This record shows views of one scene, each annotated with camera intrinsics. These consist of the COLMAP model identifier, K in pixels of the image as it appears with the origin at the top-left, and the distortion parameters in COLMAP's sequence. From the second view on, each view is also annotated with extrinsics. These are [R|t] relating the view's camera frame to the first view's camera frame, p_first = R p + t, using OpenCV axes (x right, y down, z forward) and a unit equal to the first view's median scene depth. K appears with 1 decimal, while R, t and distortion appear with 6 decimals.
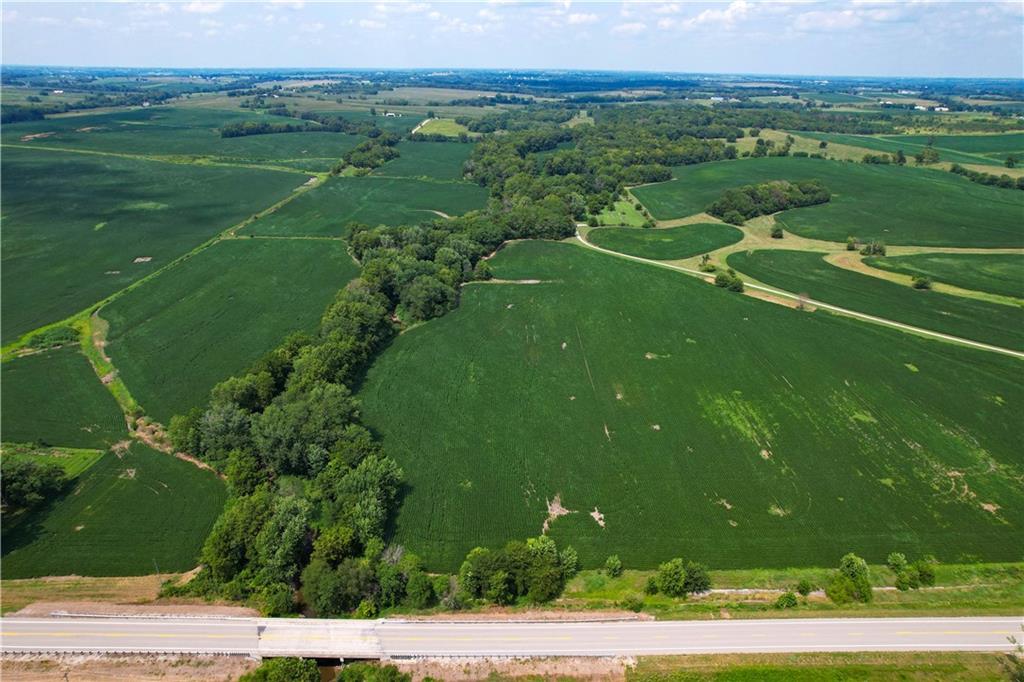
lens RADIAL K [[652.9, 0, 510.0], [0, 652.9, 345.3], [0, 0, 1]] dist [-0.075450, 0.066093]
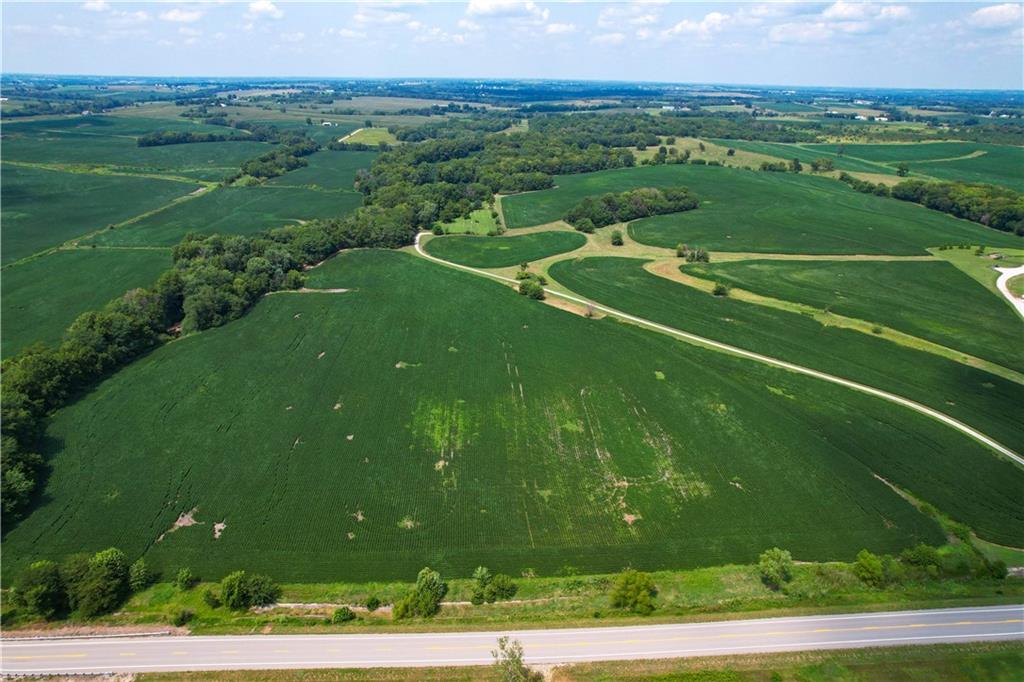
lens RADIAL K [[652.9, 0, 509.9], [0, 652.9, 343.3], [0, 0, 1]] dist [-0.075450, 0.066093]
pose [[0.999725, -0.005801, 0.022724, 0.133521], [0.006149, 0.999864, -0.015284, -0.000165], [-0.022632, 0.015420, 0.999625, 0.000954]]
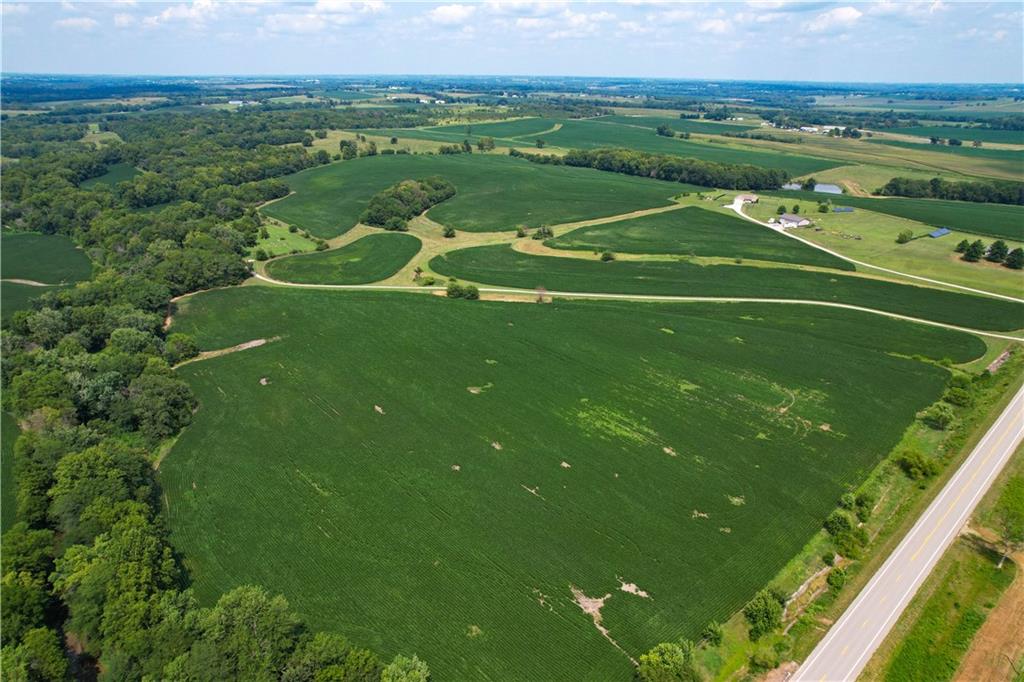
lens RADIAL K [[652.9, 0, 510.3], [0, 652.9, 342.9], [0, 0, 1]] dist [-0.075450, 0.066093]
pose [[0.754665, -0.257716, 0.603376, -0.102931], [0.259944, 0.961814, 0.085690, -0.041618], [-0.602420, 0.092177, 0.792839, 0.089686]]
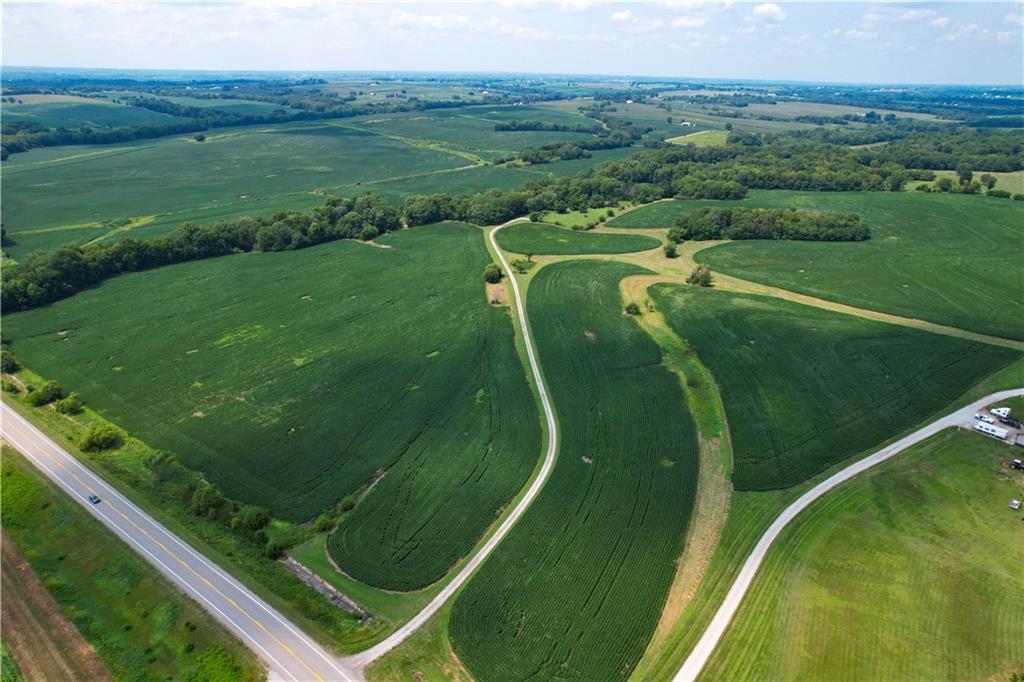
lens RADIAL K [[652.9, 0, 510.7], [0, 652.9, 344.6], [0, 0, 1]] dist [-0.075450, 0.066093]
pose [[0.786786, 0.243661, -0.567095, 0.471065], [-0.252716, 0.965409, 0.064185, -0.028494], [0.563119, 0.092814, 0.821147, 0.071824]]
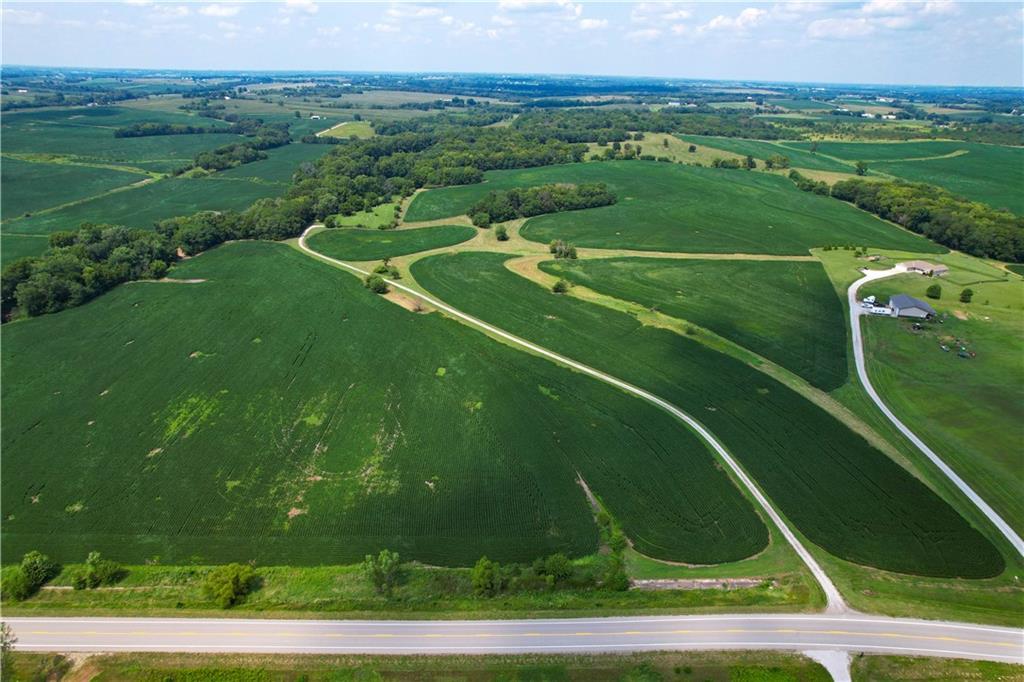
lens RADIAL K [[652.9, 0, 509.9], [0, 652.9, 341.7], [0, 0, 1]] dist [-0.075450, 0.066093]
pose [[0.999570, 0.018151, -0.023016, 0.268955], [-0.018404, 0.999772, -0.010840, -0.000604], [0.022814, 0.011259, 0.999676, 0.004206]]
